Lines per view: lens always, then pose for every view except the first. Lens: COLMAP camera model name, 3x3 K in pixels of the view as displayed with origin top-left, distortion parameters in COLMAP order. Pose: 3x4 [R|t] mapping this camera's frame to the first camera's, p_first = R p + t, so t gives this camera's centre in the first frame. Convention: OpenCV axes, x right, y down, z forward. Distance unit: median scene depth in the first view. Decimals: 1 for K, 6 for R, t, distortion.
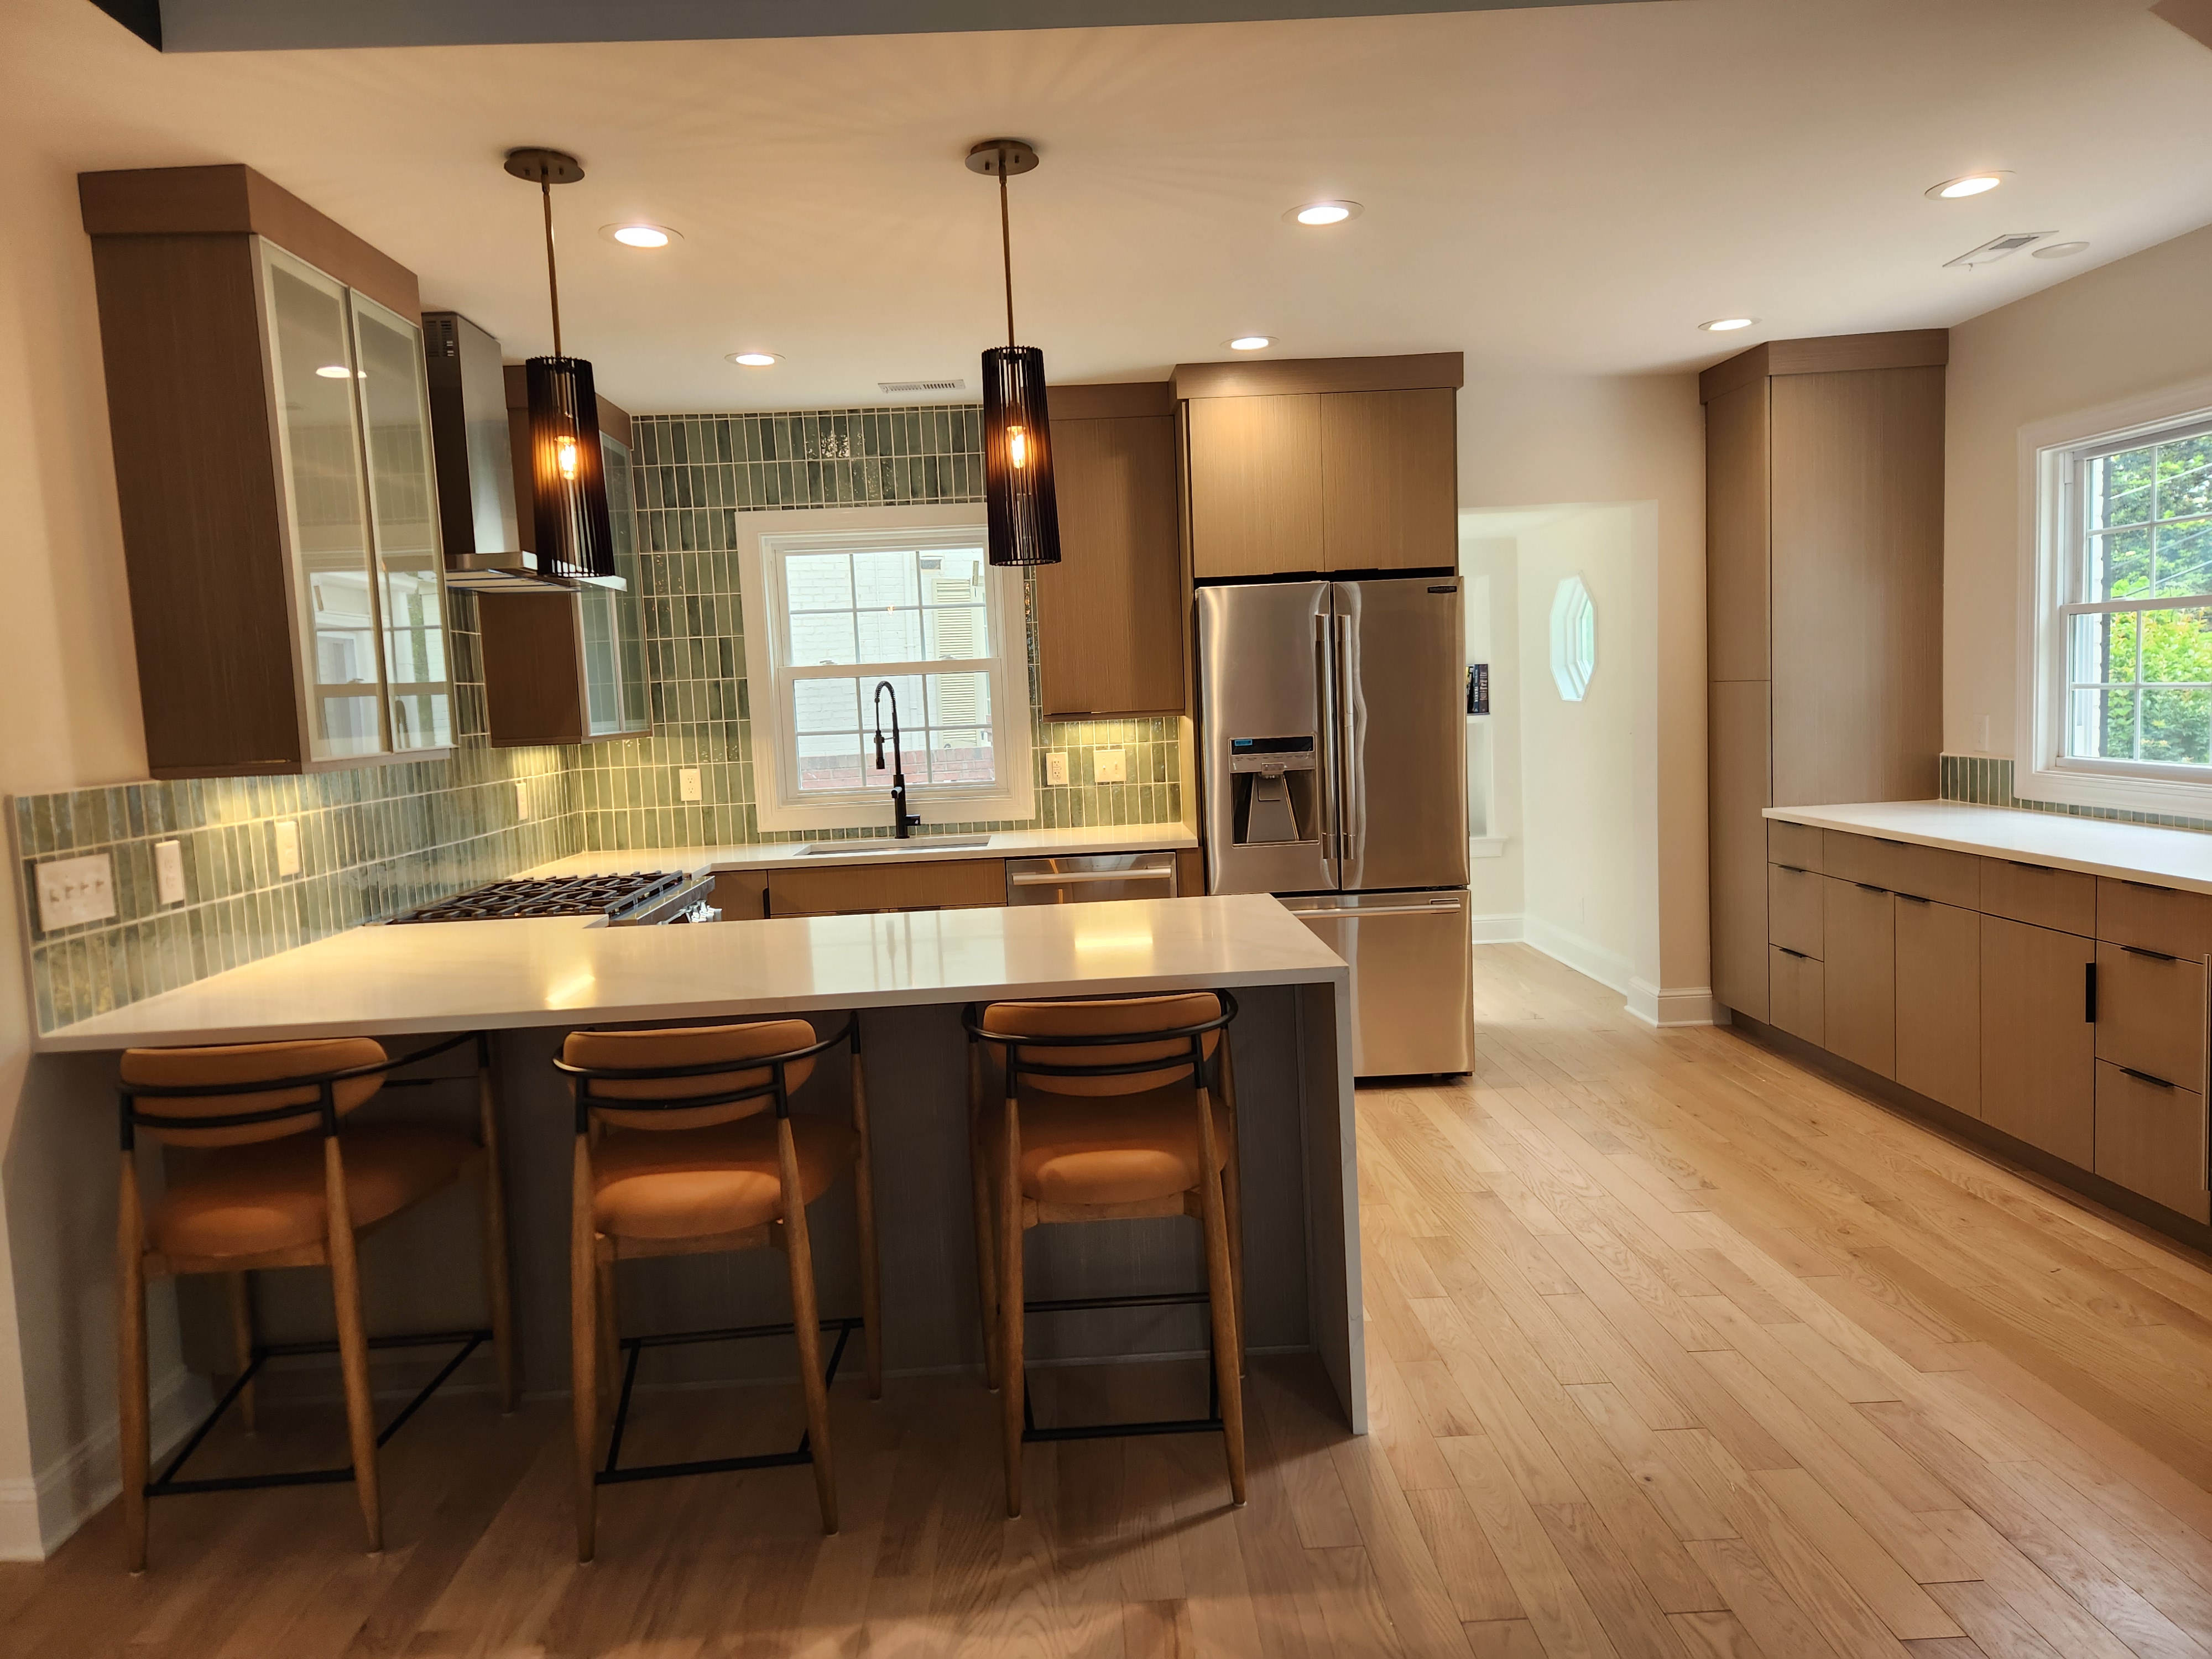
lens RADIAL K [[1480.4, 0, 1106.0], [0, 1480.4, 829.5], [0, 0, 1]] dist [0.003941, -0.069338]
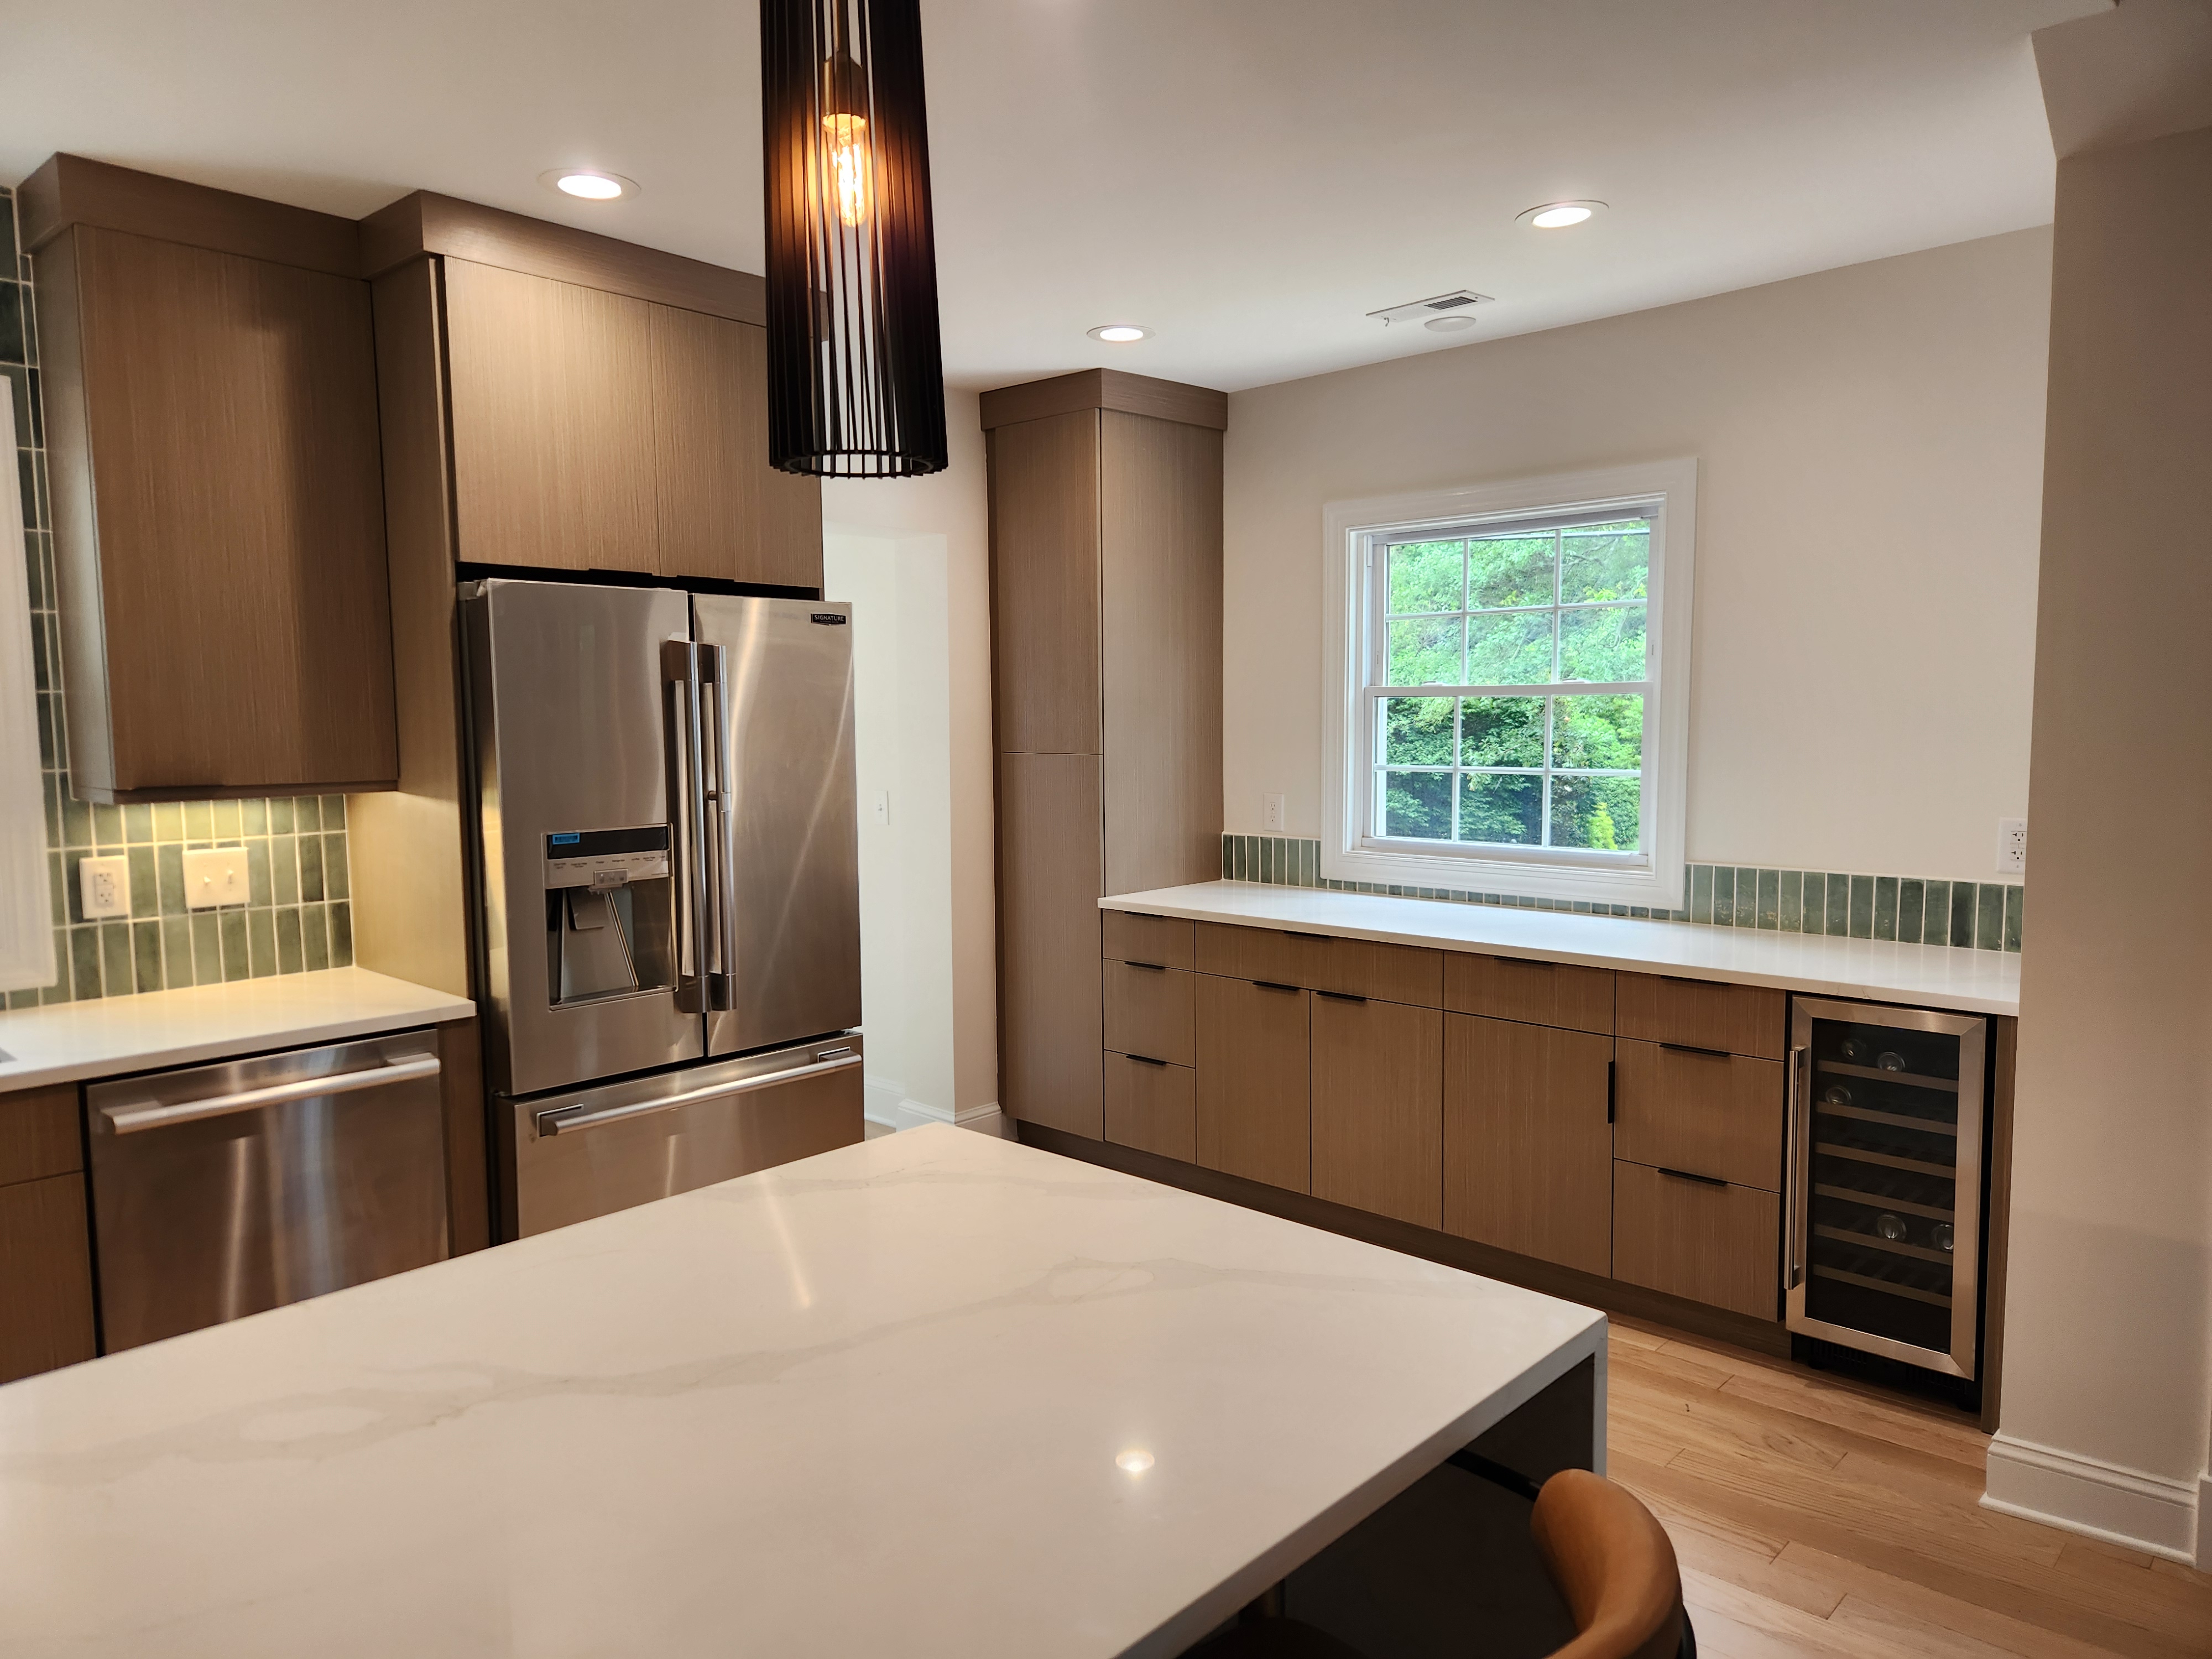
lens RADIAL K [[1429.1, 0, 1114.2], [0, 1429.1, 847.9], [0, 0, 1]] dist [0.007209, 0.001185]
pose [[0.698055, -0.025507, 0.715590, -0.169802], [0.038197, 0.999269, -0.001642, -0.045700], [-0.715024, 0.028479, 0.698519, 0.421269]]
